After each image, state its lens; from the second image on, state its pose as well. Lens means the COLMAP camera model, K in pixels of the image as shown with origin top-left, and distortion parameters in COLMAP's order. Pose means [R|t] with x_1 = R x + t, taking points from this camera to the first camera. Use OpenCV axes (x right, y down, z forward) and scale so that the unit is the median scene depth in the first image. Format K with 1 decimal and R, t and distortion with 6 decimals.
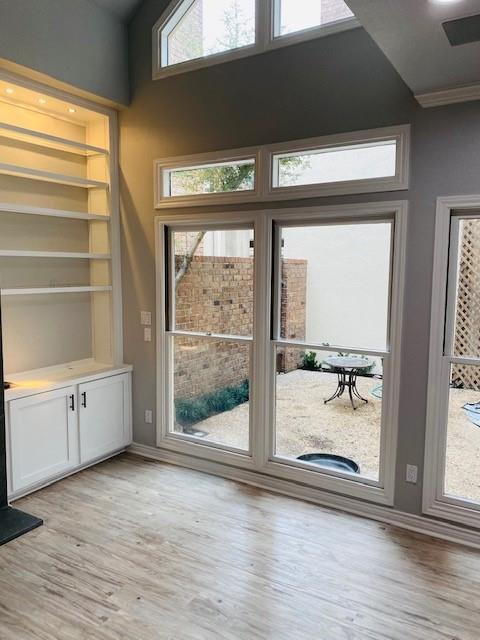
lens RADIAL K [[486.9, 0, 244.0], [0, 486.9, 318.5], [0, 0, 1]] dist [0.041287, -0.041736]
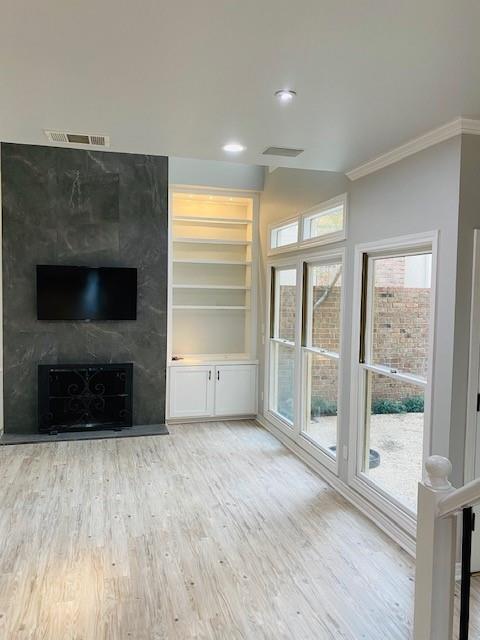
lens RADIAL K [[486.9, 0, 243.9], [0, 486.9, 317.2], [0, 0, 1]] dist [0.041287, -0.041736]
pose [[0.735987, 0.042669, -0.675650, 0.833811], [-0.085180, 0.995917, -0.029892, 0.015410], [0.671616, 0.079552, 0.736617, -0.146069]]
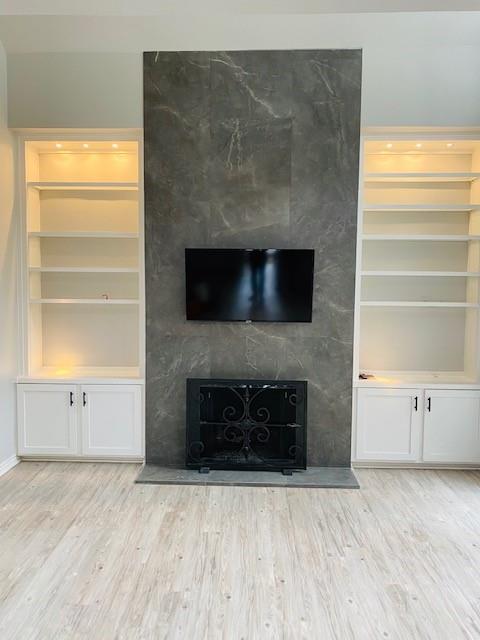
lens RADIAL K [[486.9, 0, 238.3], [0, 486.9, 315.0], [0, 0, 1]] dist [0.041287, -0.041736]
pose [[0.494075, 0.052788, -0.867815, 0.417638], [-0.097945, 0.995180, 0.004772, 0.003104], [0.863885, 0.082640, 0.496864, 0.066623]]
